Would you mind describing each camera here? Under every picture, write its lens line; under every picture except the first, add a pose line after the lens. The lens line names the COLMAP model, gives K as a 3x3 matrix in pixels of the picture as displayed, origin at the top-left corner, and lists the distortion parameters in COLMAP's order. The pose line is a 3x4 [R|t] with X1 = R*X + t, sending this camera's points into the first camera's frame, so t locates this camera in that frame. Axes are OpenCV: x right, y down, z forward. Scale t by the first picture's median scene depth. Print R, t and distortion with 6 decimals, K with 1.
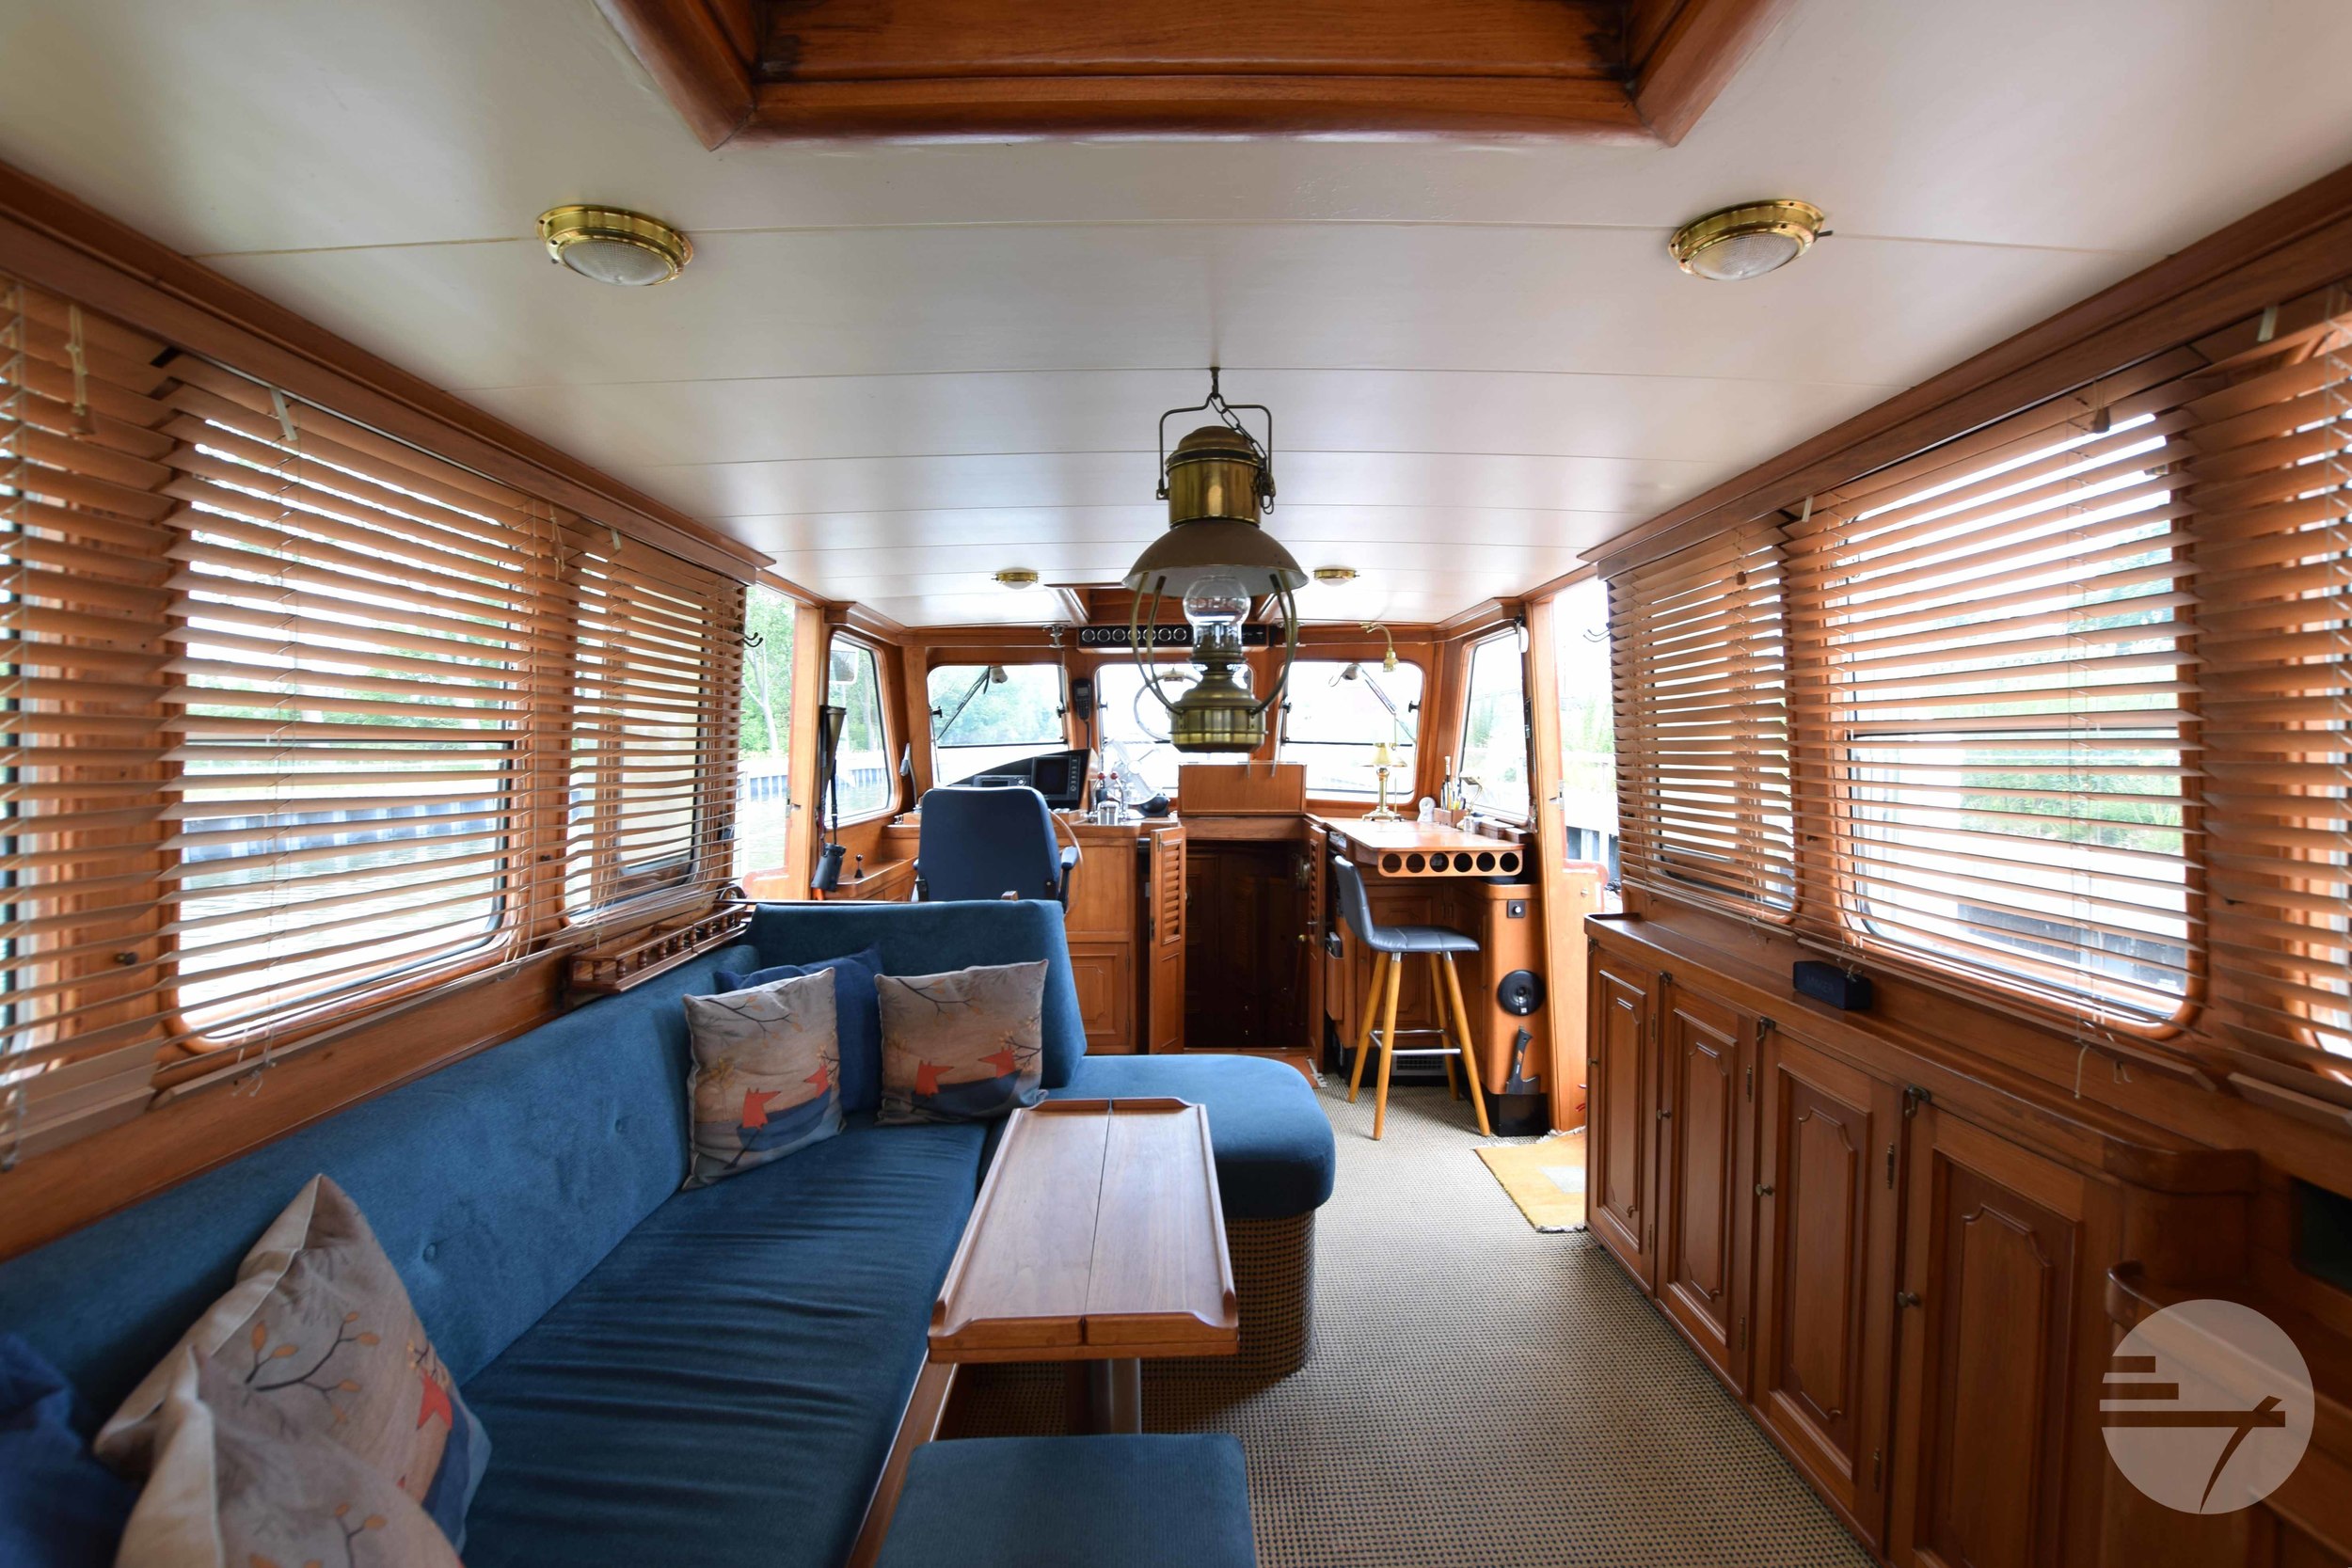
lens RADIAL K [[1058.1, 0, 1186.8], [0, 1058.1, 793.6], [0, 0, 1]] dist [-0.024926, 0.000808]
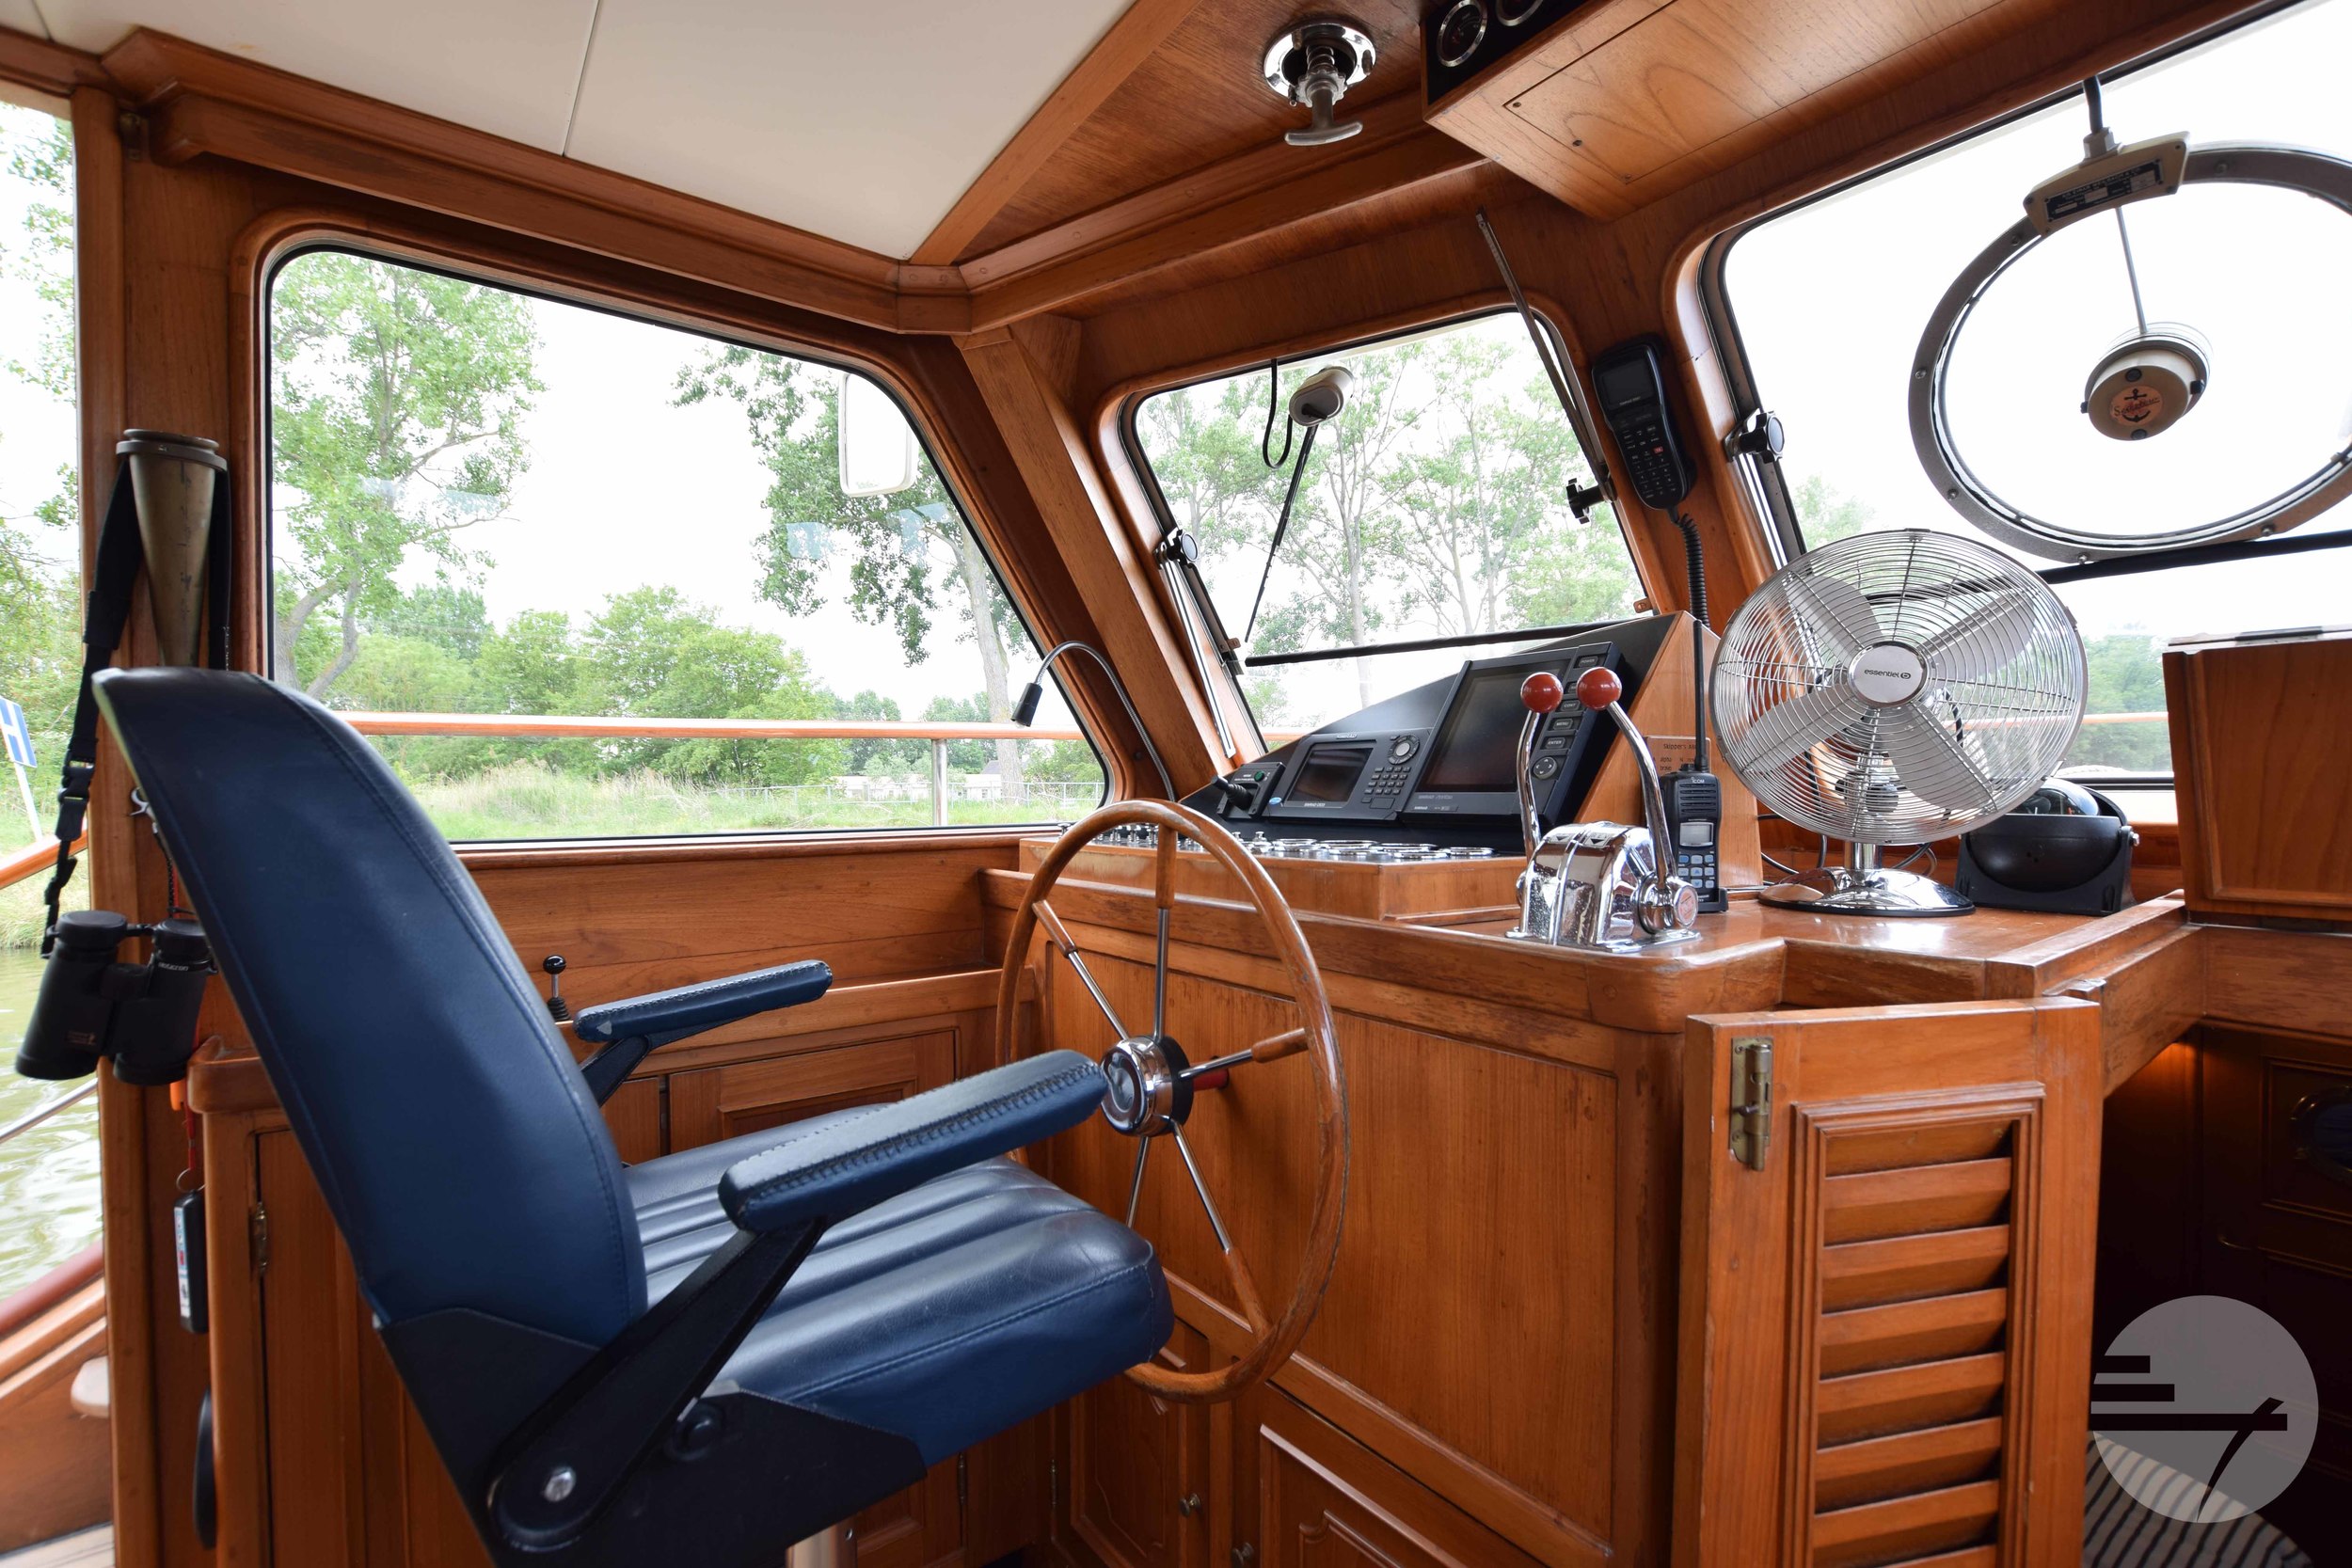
lens RADIAL K [[1034.3, 0, 1178.3], [0, 1034.3, 796.8], [0, 0, 1]] dist [-0.024054, 0.000707]
pose [[0.593669, 0.012265, -0.804616, 0.048858], [-0.030675, 0.999502, -0.007397, 0.008676], [0.804124, 0.029073, 0.593750, 1.073056]]
